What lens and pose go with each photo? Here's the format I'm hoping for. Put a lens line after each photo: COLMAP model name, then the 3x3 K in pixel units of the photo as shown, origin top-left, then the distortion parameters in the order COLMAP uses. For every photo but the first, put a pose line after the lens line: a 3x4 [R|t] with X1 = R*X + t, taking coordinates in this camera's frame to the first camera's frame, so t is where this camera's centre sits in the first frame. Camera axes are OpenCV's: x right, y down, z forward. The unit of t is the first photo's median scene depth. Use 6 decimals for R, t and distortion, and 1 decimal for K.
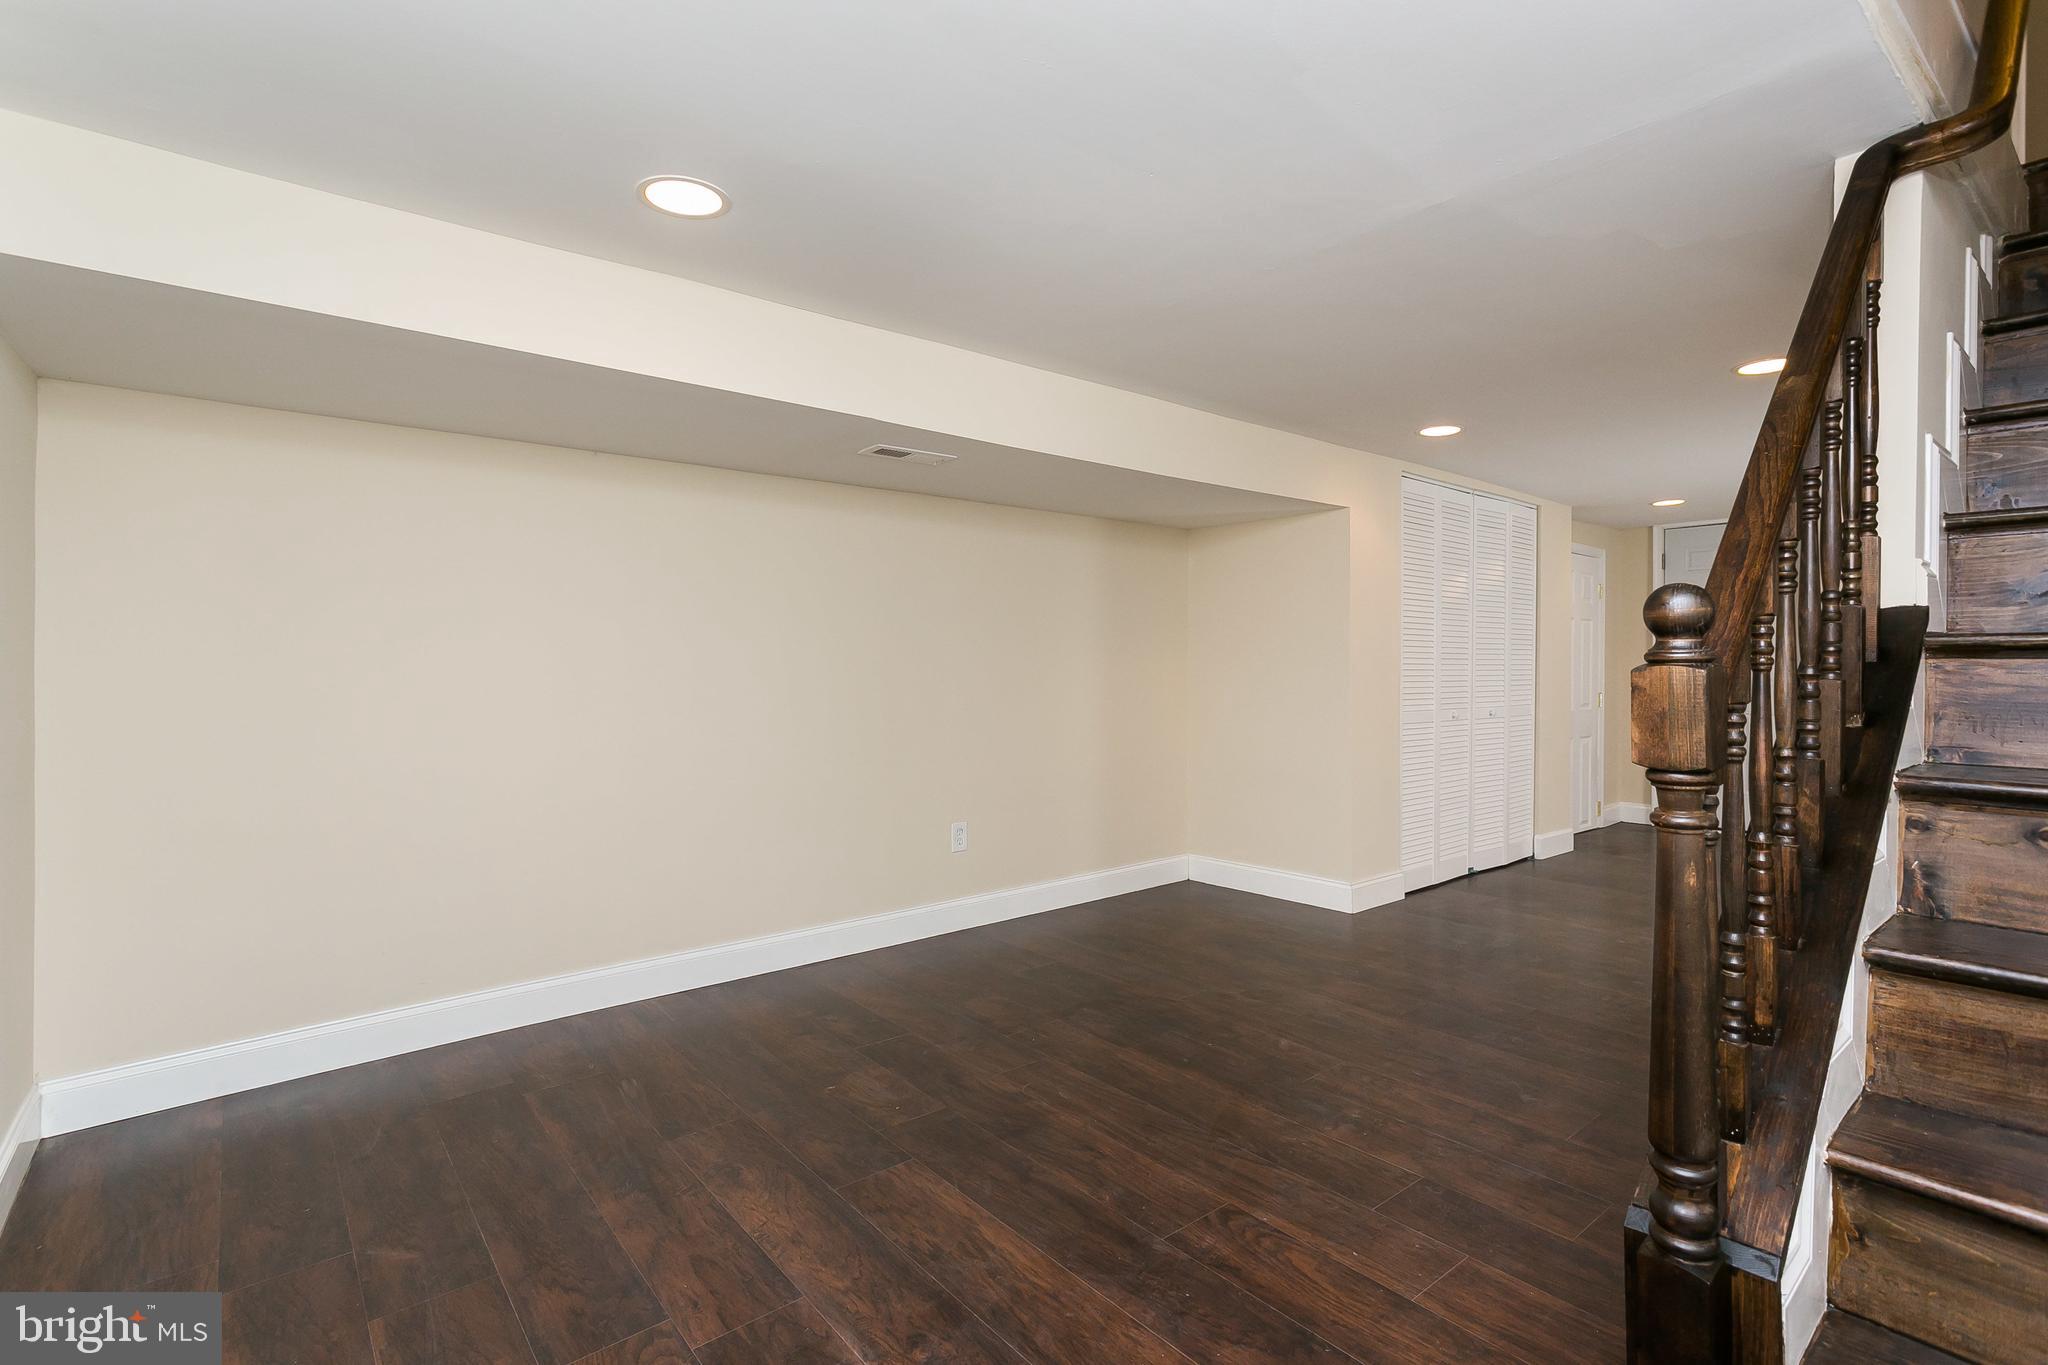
lens RADIAL K [[969.3, 0, 1023.0], [0, 969.3, 674.6], [0, 0, 1]] dist [0.005479, 0.000606]
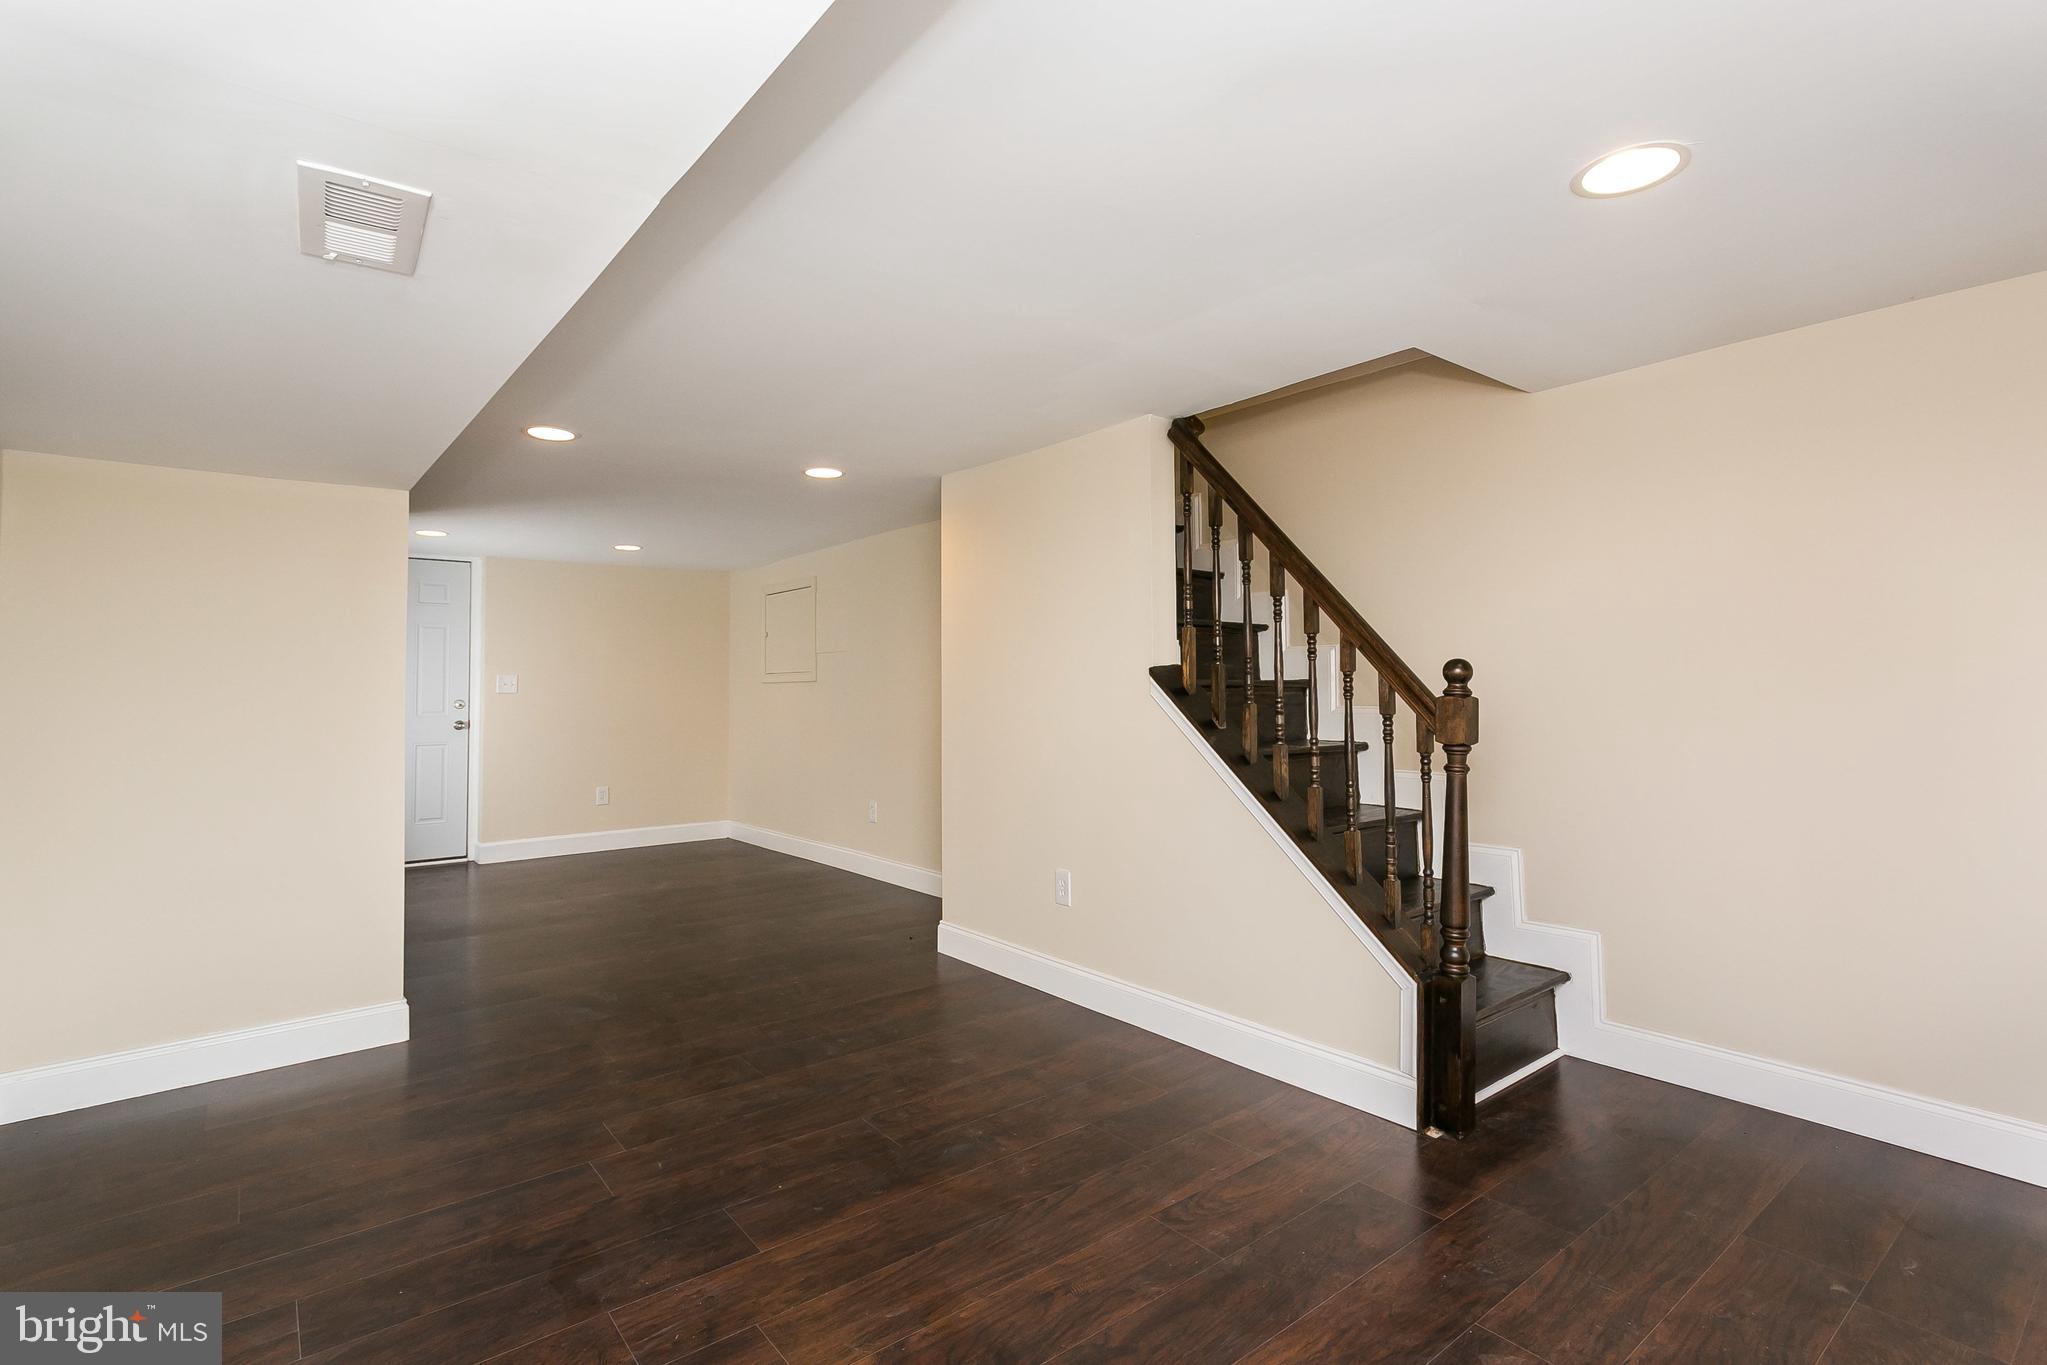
lens RADIAL K [[968.9, 0, 1021.6], [0, 968.9, 681.5], [0, 0, 1]] dist [0.005479, 0.000606]
pose [[0.004486, 0.011533, 0.999923, -0.694985], [0.013645, 0.999840, -0.011593, -0.015586], [-0.999897, 0.013696, 0.004328, 0.936594]]
